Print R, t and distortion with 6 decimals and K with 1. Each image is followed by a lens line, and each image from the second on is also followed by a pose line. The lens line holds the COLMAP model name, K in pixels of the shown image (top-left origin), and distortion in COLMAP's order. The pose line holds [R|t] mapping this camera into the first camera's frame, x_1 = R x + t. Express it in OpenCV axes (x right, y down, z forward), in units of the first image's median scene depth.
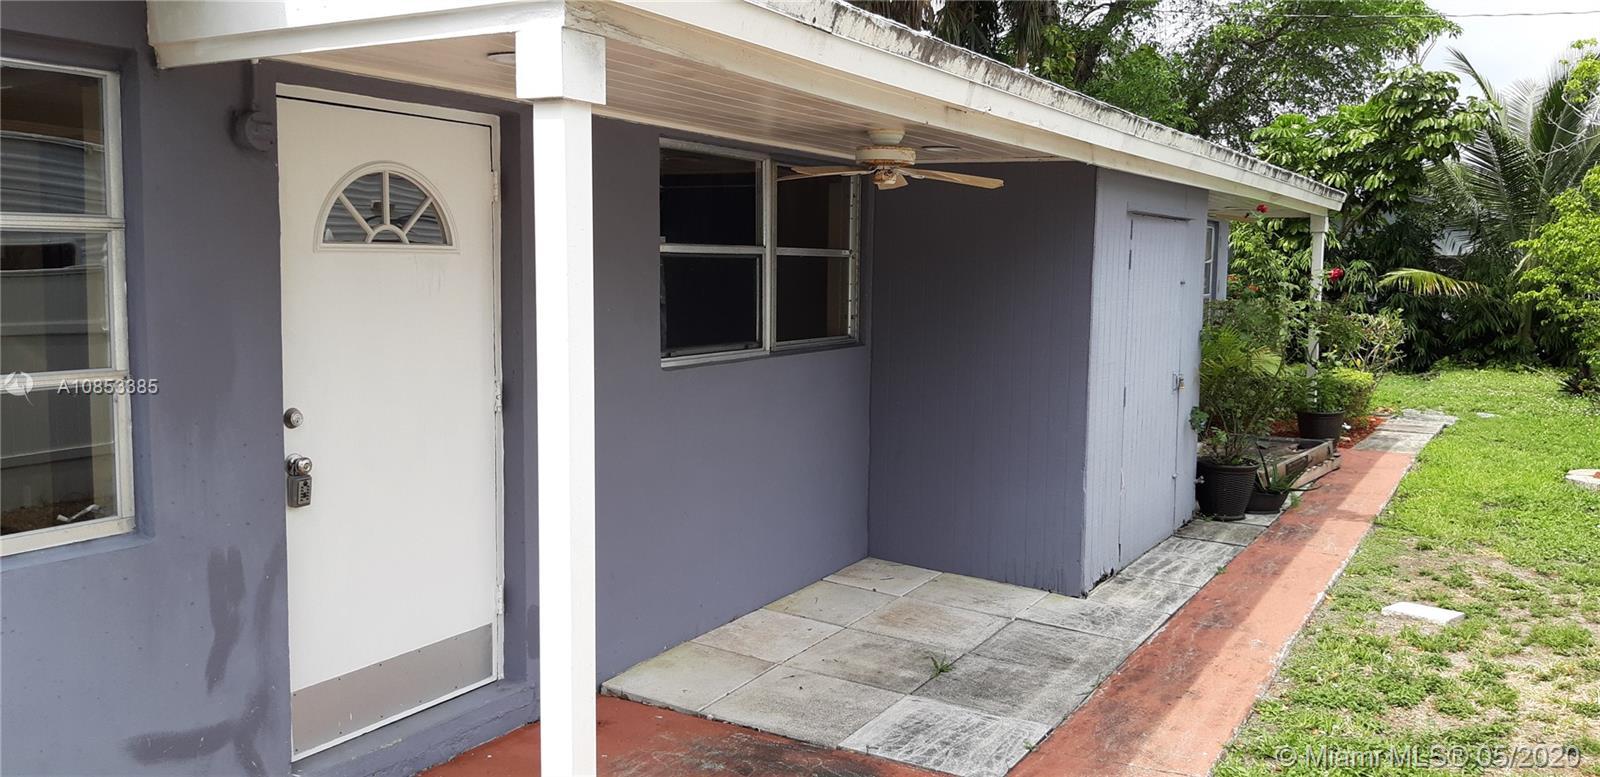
lens RADIAL K [[1270.7, 0, 801.3], [0, 1270.7, 378.3], [0, 0, 1]] dist [0.068388, -0.116661]
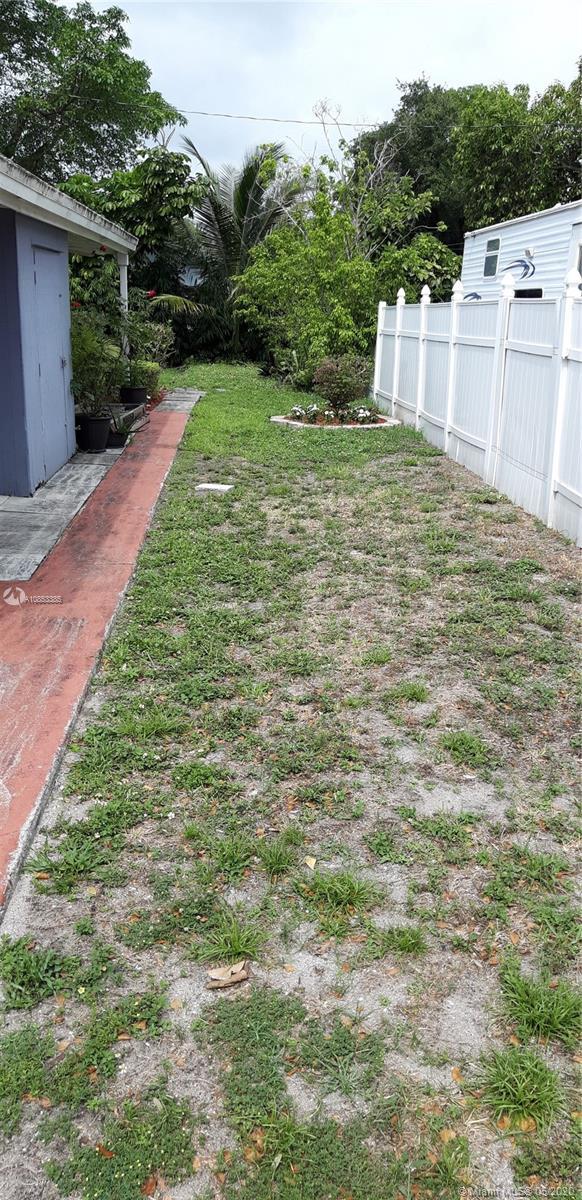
lens RADIAL K [[953.1, 0, 310.5], [0, 953.1, 597.2], [0, 0, 1]] dist [0.068388, -0.116661]
pose [[0.827174, -0.152148, 0.540956, -0.119973], [0.029758, 0.973158, 0.228206, 0.021117], [-0.561157, -0.172668, 0.809499, -0.151301]]
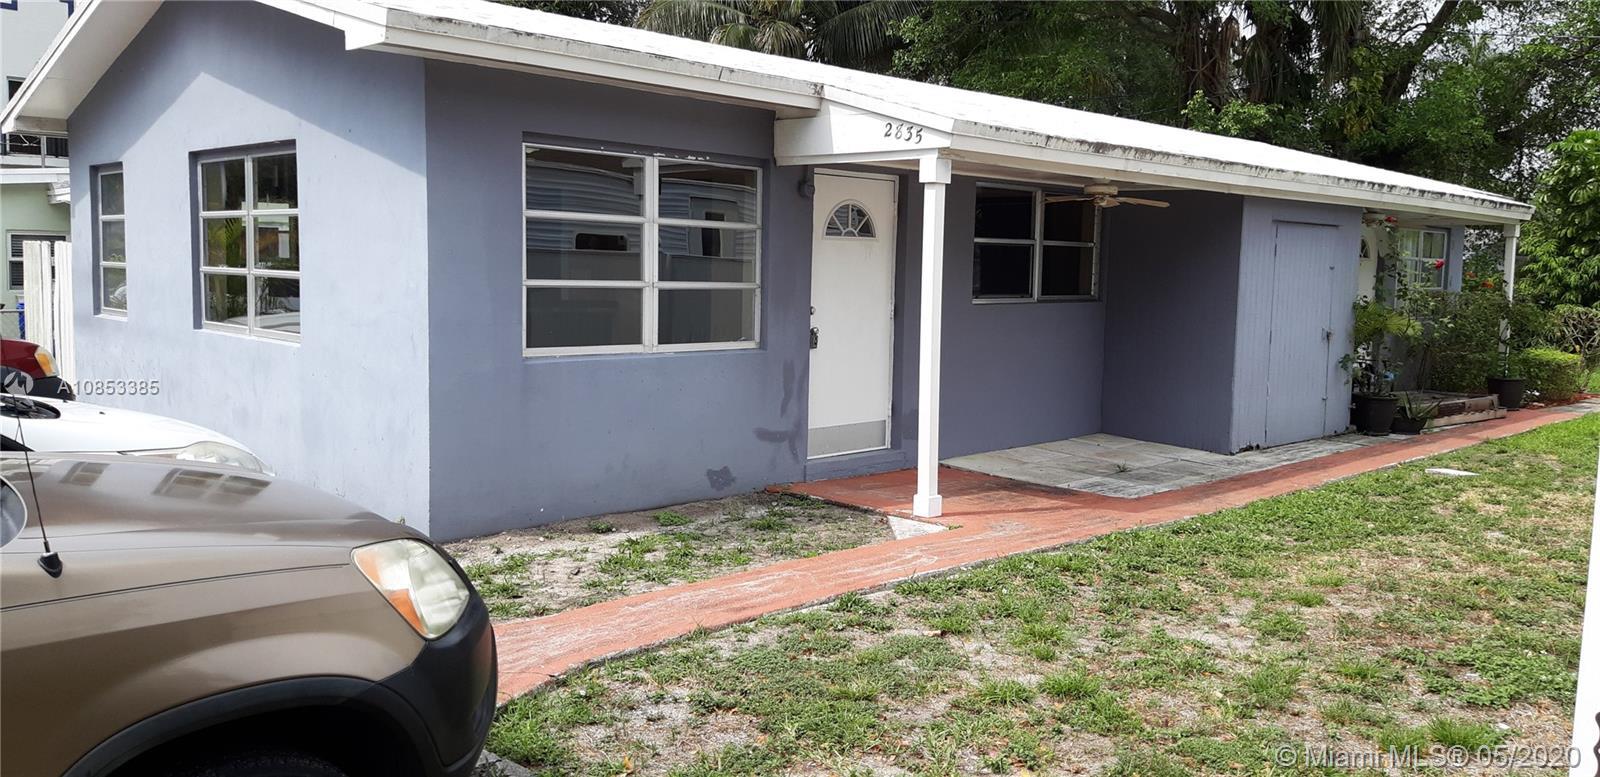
lens RADIAL K [[1244.5, 0, 776.9], [0, 1244.5, 385.2], [0, 0, 1]] dist [0.068181, -0.180922]
pose [[0.960438, 0.033934, -0.276418, 0.075693], [-0.033422, 0.999420, 0.006566, 0.066742], [0.276480, 0.002932, 0.961015, -0.518922]]
